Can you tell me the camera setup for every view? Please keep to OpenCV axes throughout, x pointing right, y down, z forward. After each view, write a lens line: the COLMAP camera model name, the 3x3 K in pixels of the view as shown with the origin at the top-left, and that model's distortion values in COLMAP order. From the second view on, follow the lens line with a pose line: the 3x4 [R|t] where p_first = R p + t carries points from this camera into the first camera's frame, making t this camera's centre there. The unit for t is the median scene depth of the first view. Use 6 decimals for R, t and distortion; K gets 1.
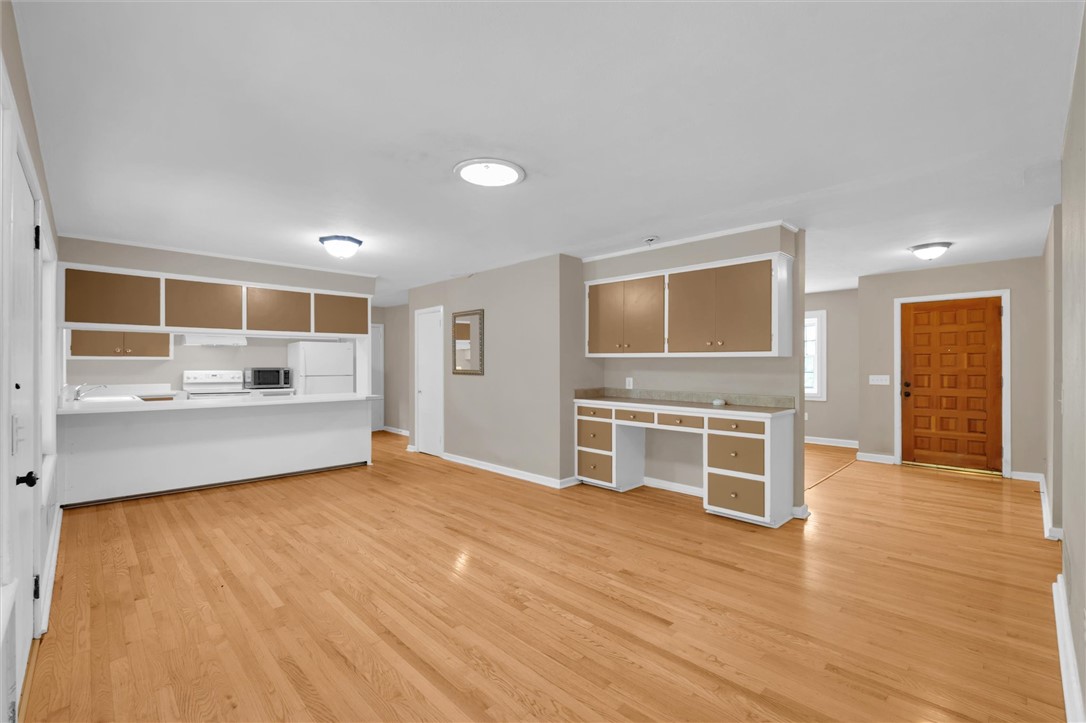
lens RADIAL K [[476.7, 0, 535.5], [0, 476.7, 364.5], [0, 0, 1]] dist [-0.002304, -0.000179]
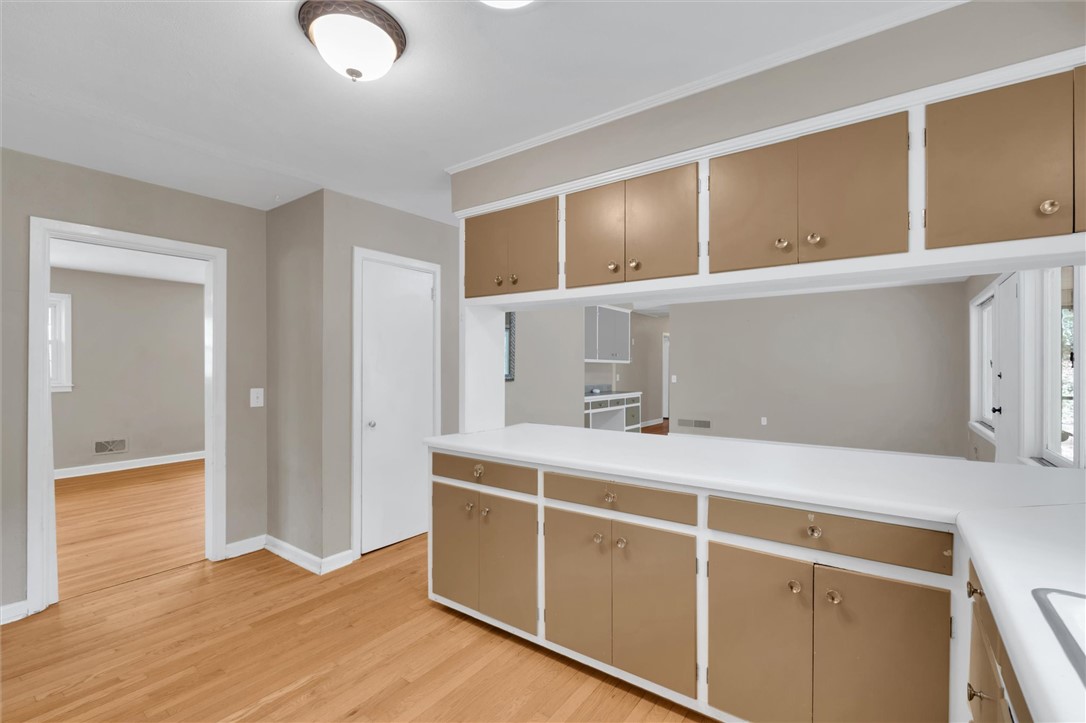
lens RADIAL K [[476.7, 0, 537.3], [0, 476.7, 365.0], [0, 0, 1]] dist [-0.002304, -0.000179]
pose [[-0.153902, 0.006253, 0.988066, -1.366447], [-0.000472, 0.999979, -0.006402, 0.003144], [-0.988086, -0.001452, -0.153896, 1.692687]]
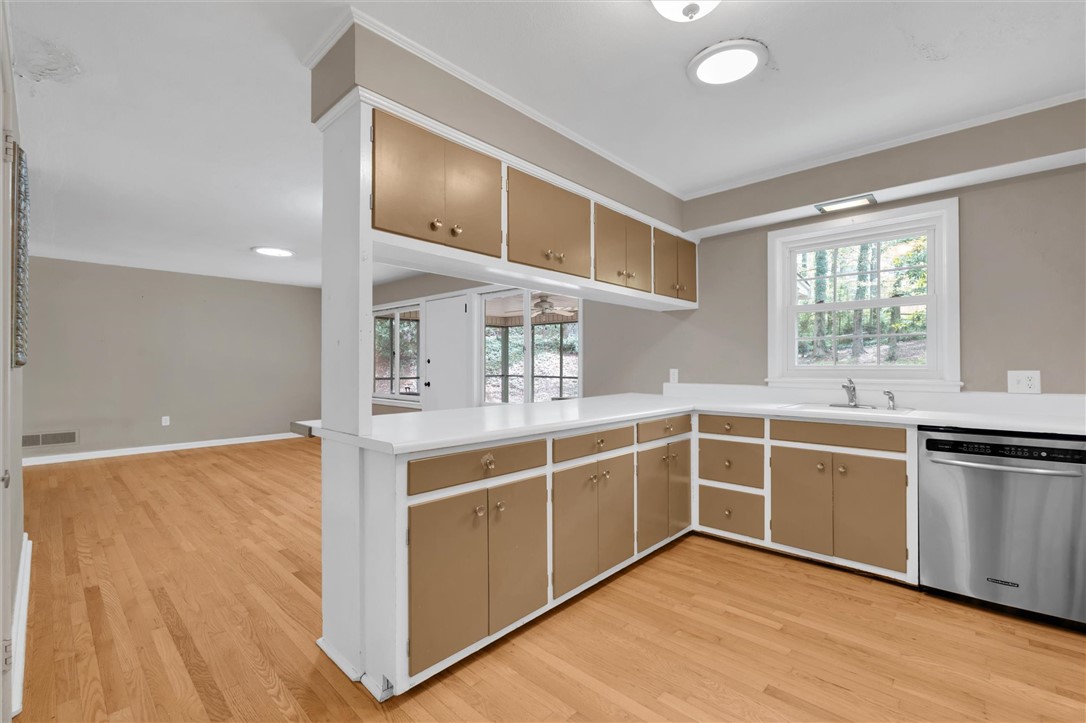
lens RADIAL K [[476.7, 0, 549.5], [0, 476.7, 361.6], [0, 0, 1]] dist [-0.002304, -0.000179]
pose [[-0.998870, 0.001825, -0.047481, -0.799194], [0.002186, 0.999969, -0.007553, 0.033431], [0.047466, -0.007648, -0.998844, 2.166571]]
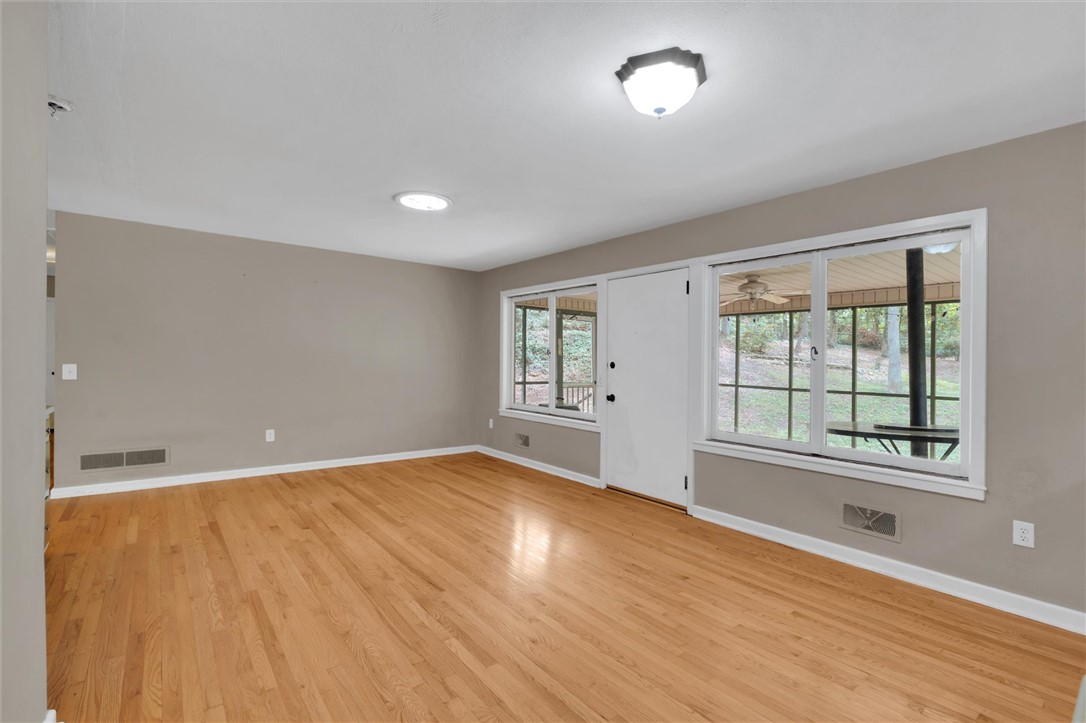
lens RADIAL K [[476.7, 0, 536.9], [0, 476.7, 364.9], [0, 0, 1]] dist [-0.002304, -0.000179]
pose [[-0.995487, -0.017029, 0.093352, -0.380460], [-0.016259, 0.999827, 0.009010, 0.010173], [-0.093490, 0.007451, -0.995592, 1.662431]]
